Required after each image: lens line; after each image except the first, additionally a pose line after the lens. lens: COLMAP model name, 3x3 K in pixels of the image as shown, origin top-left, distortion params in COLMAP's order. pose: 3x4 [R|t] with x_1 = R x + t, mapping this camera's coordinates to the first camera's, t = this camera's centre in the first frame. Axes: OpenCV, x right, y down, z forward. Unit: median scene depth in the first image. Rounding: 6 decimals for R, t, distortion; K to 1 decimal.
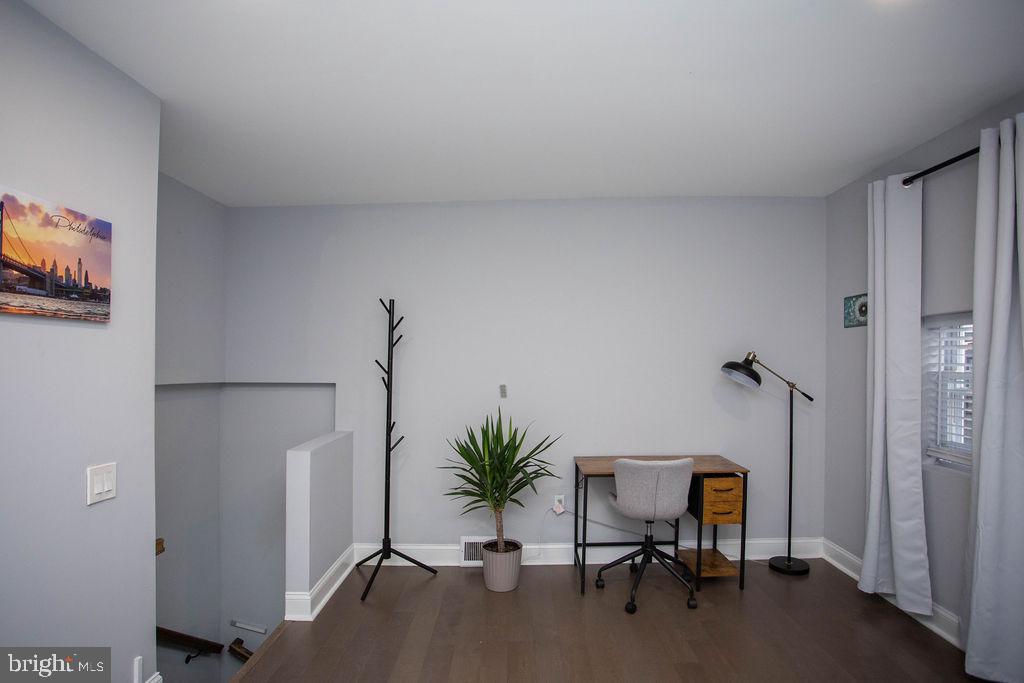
lens RADIAL K [[520.1, 0, 525.0], [0, 520.1, 360.9], [0, 0, 1]] dist [-0.077026, 0.028558]
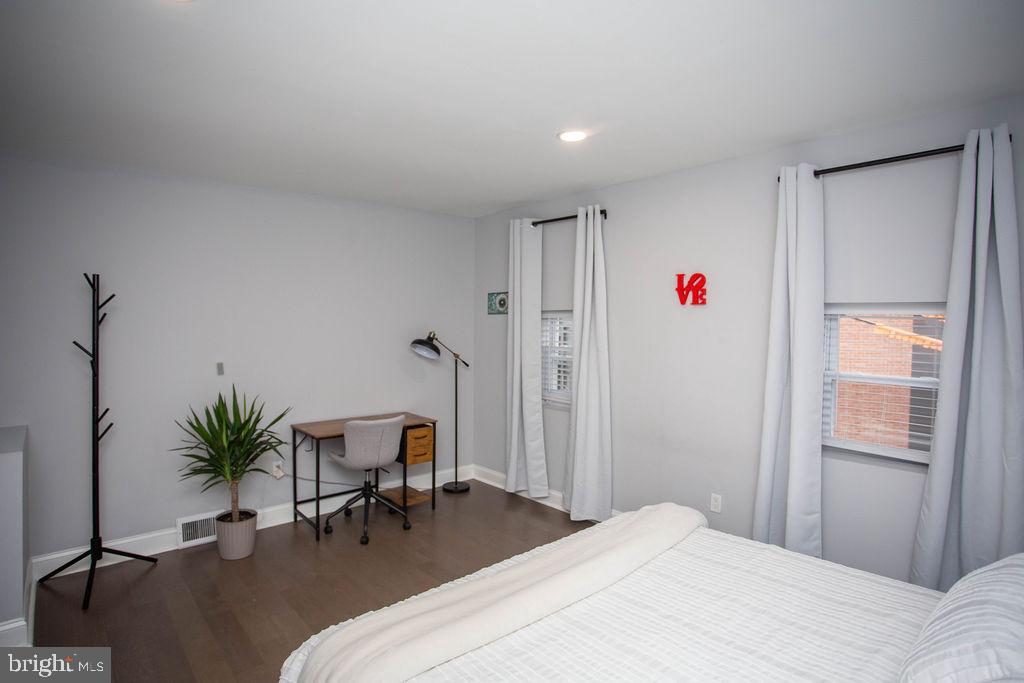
lens RADIAL K [[497.7, 0, 499.5], [0, 497.7, 339.0], [0, 0, 1]] dist [-0.068240, 0.026191]
pose [[0.766221, -0.007601, 0.642533, -0.275629], [-0.007072, 0.999770, 0.020260, -0.028216], [-0.642539, -0.020067, 0.765990, -0.104210]]
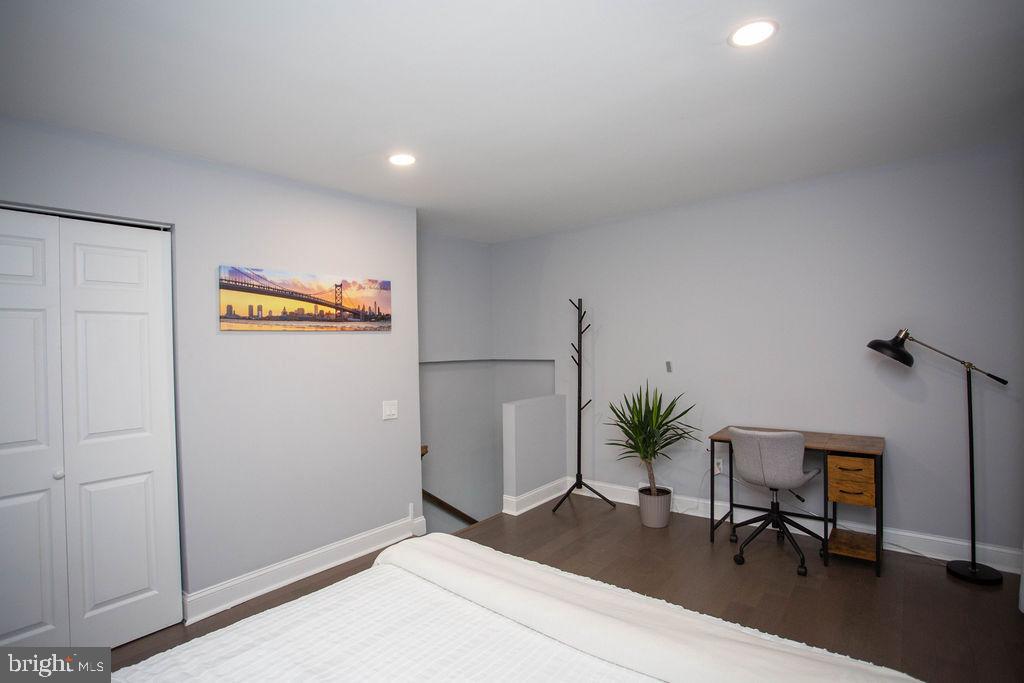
lens RADIAL K [[515.2, 0, 528.9], [0, 515.2, 336.7], [0, 0, 1]] dist [-0.077031, 0.033990]
pose [[0.778022, -0.021523, -0.627868, 0.515339], [0.023929, 0.999703, -0.004618, -0.016879], [0.627781, -0.011432, 0.778306, -0.148547]]
